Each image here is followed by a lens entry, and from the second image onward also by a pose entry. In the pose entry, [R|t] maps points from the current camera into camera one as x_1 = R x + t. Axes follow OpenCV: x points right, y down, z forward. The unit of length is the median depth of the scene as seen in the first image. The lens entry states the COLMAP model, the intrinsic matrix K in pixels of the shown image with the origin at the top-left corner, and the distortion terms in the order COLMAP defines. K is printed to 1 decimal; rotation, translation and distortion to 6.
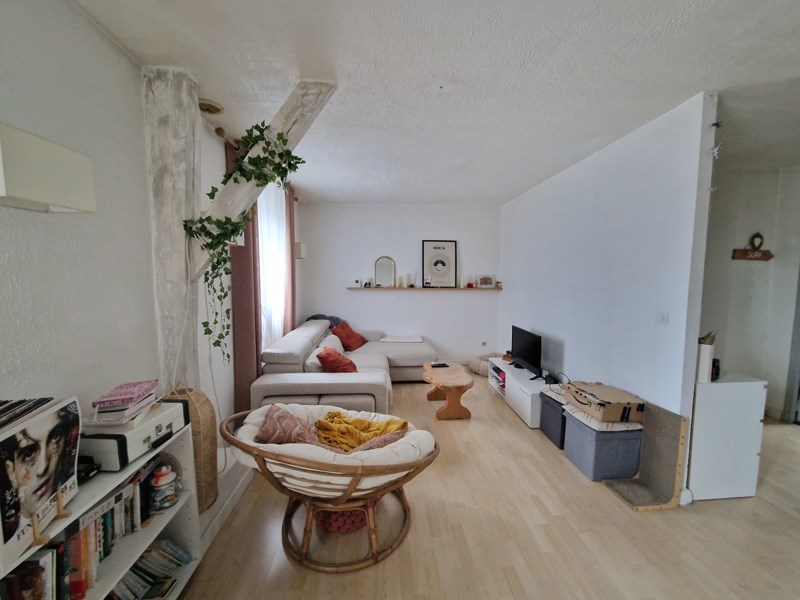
lens RADIAL K [[320.2, 0, 399.9], [0, 320.2, 299.2], [0, 0, 1]] dist [-0.011638, -0.000257]
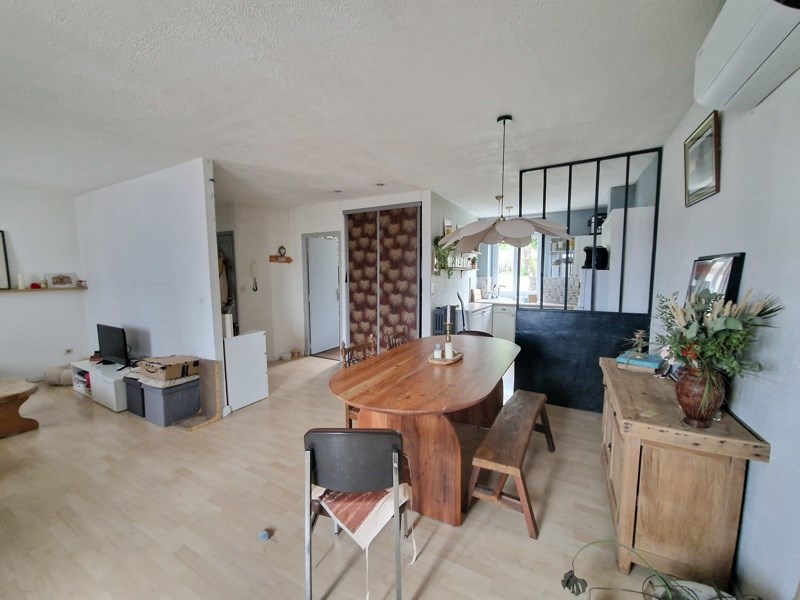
lens RADIAL K [[320.2, 0, 401.8], [0, 320.2, 302.4], [0, 0, 1]] dist [-0.011638, -0.000257]
pose [[0.526159, -0.081373, 0.846484, 0.038471], [0.069209, 0.996207, 0.052747, 0.041910], [-0.847565, 0.030831, 0.529795, -0.450288]]
